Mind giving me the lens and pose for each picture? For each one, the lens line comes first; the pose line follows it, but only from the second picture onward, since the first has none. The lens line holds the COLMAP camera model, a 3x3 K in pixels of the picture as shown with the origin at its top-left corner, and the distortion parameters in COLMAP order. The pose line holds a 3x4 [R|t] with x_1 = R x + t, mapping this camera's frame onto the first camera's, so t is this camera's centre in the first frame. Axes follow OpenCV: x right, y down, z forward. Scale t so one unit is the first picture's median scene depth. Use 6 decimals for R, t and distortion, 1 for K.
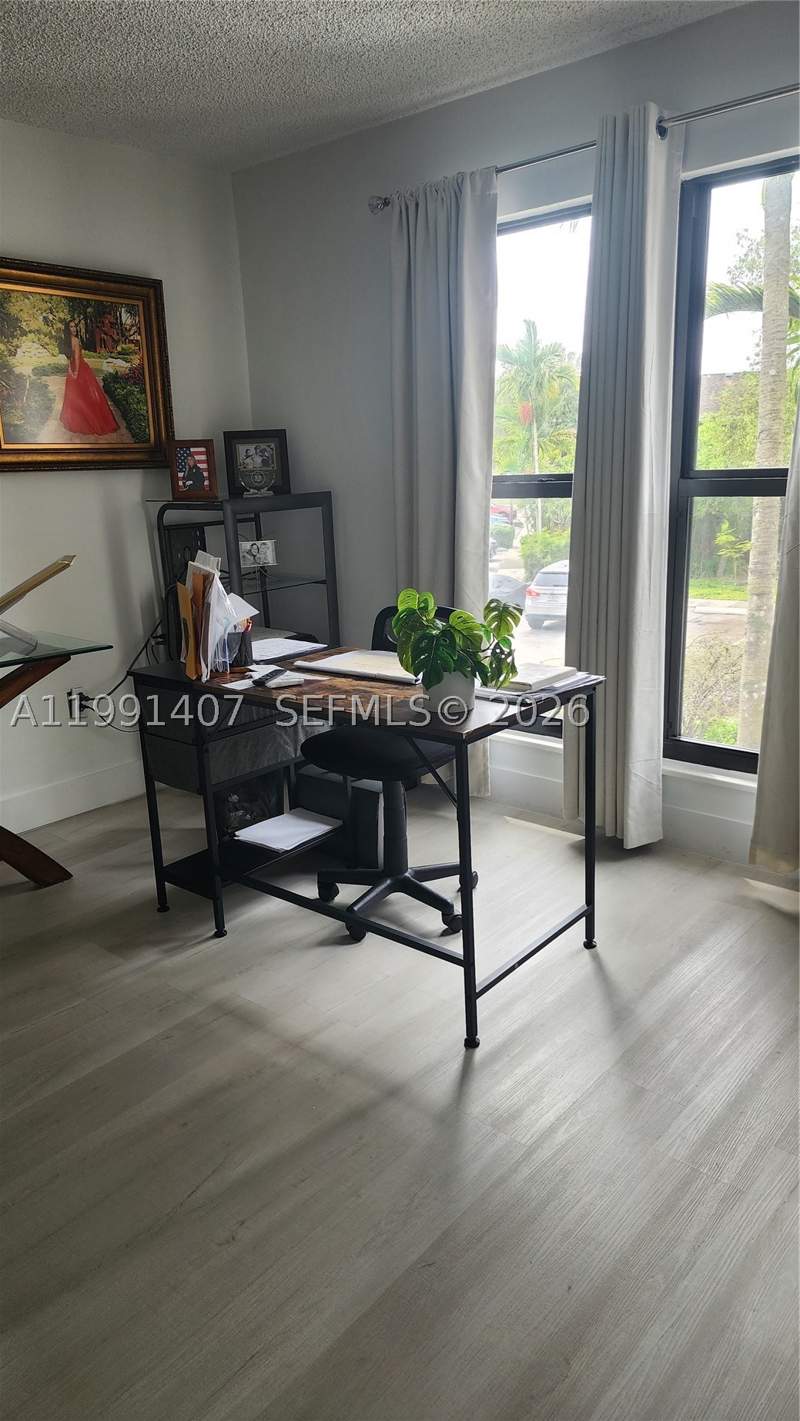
lens RADIAL K [[957.3, 0, 395.8], [0, 957.3, 712.5], [0, 0, 1]] dist [0.067254, -0.065193]
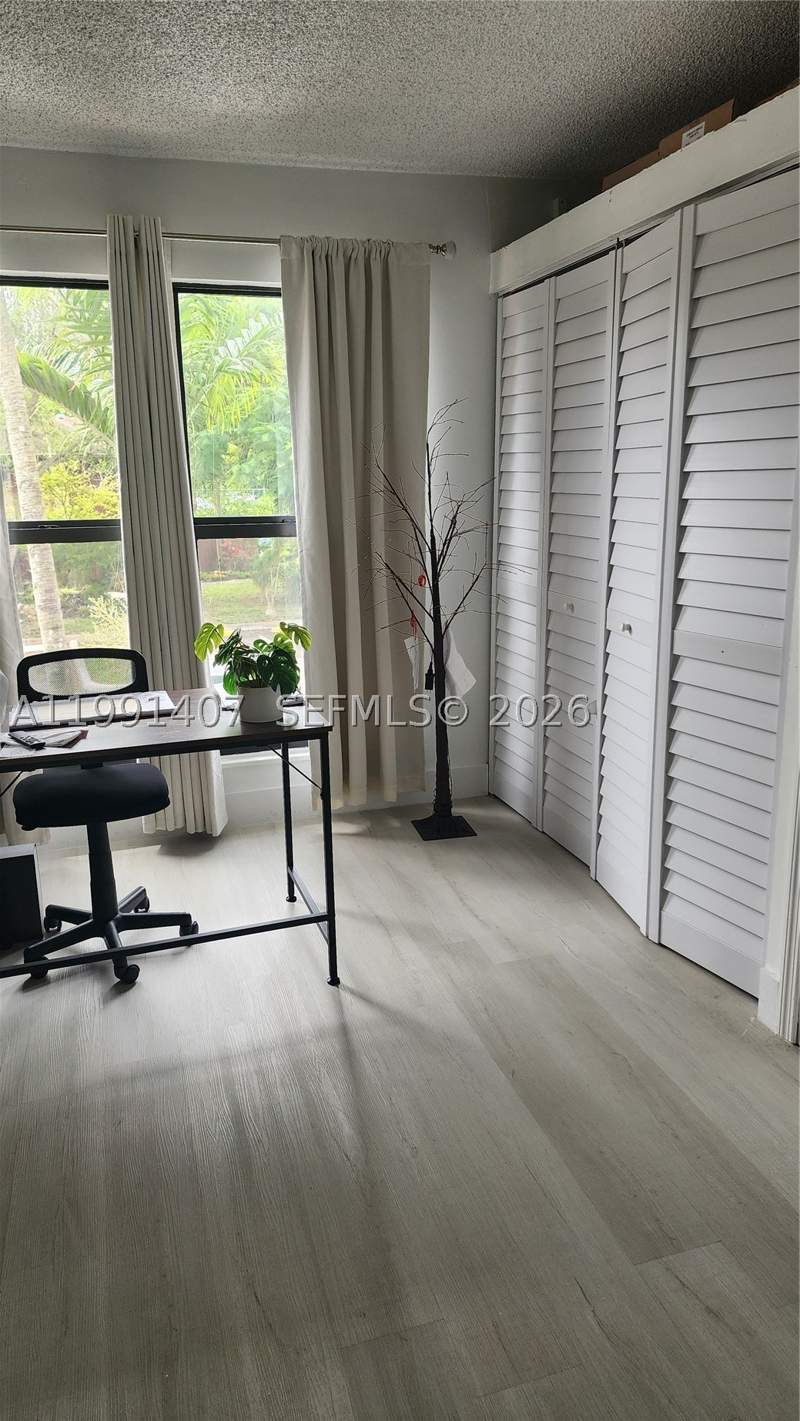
lens RADIAL K [[957.3, 0, 395.8], [0, 957.3, 712.5], [0, 0, 1]] dist [0.067254, -0.065193]
pose [[0.525513, -0.179427, 0.831650, -0.645647], [0.219057, 0.973087, 0.071521, -0.043604], [-0.822101, 0.144594, 0.550675, 0.175794]]
